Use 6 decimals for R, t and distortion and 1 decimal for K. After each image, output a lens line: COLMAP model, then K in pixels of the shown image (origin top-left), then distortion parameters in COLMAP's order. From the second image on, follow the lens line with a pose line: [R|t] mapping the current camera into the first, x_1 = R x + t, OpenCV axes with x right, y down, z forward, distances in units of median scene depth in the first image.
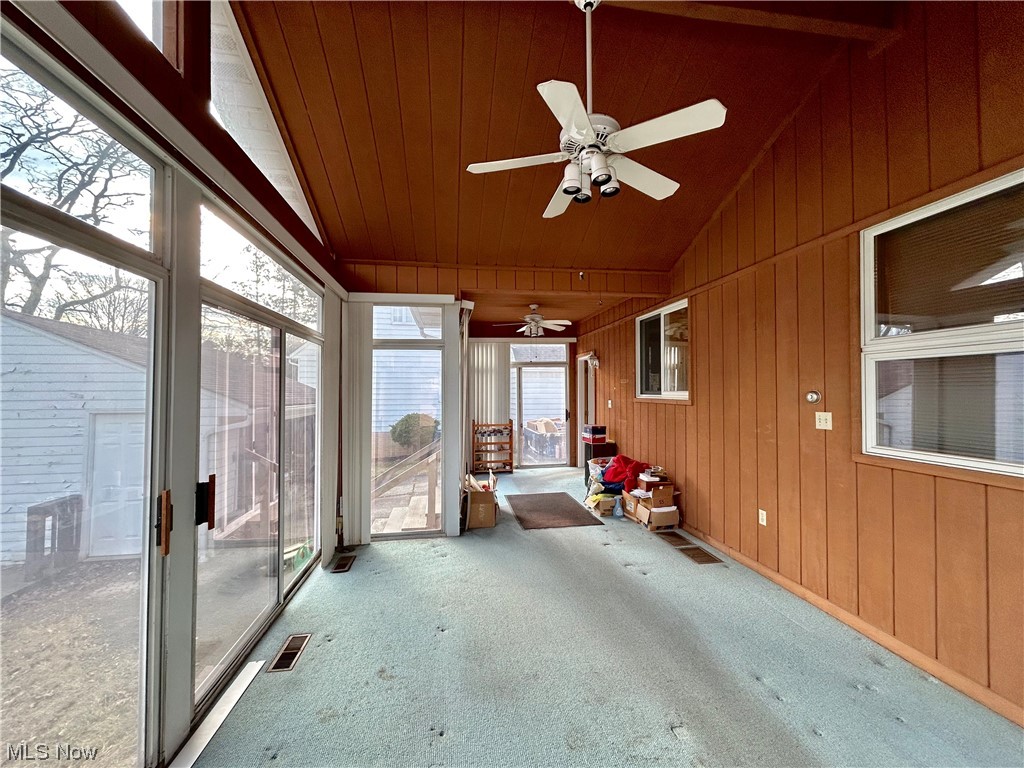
lens RADIAL K [[412.4, 0, 512.0], [0, 412.4, 384.4], [0, 0, 1]] dist [0.009474, -0.000341]
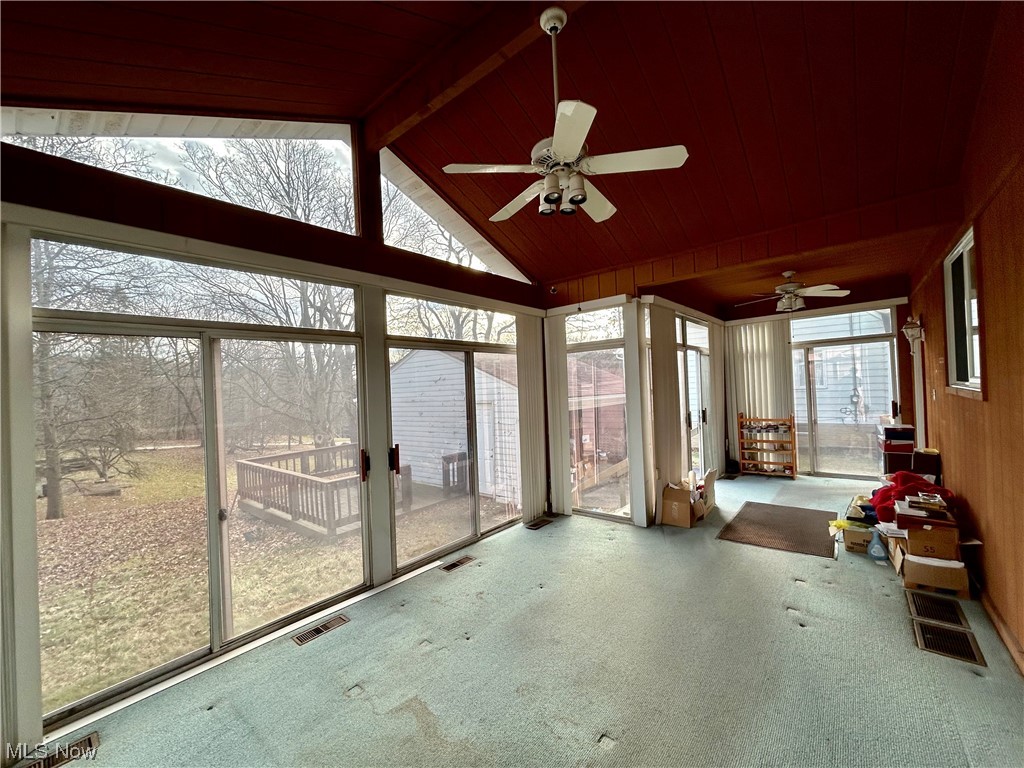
lens RADIAL K [[412.4, 0, 514.4], [0, 412.4, 383.7], [0, 0, 1]] dist [0.009474, -0.000341]
pose [[0.664152, -0.028187, -0.747066, 0.421908], [0.051159, 0.998660, 0.007801, -0.013924], [0.745845, -0.043400, 0.664704, 0.088824]]
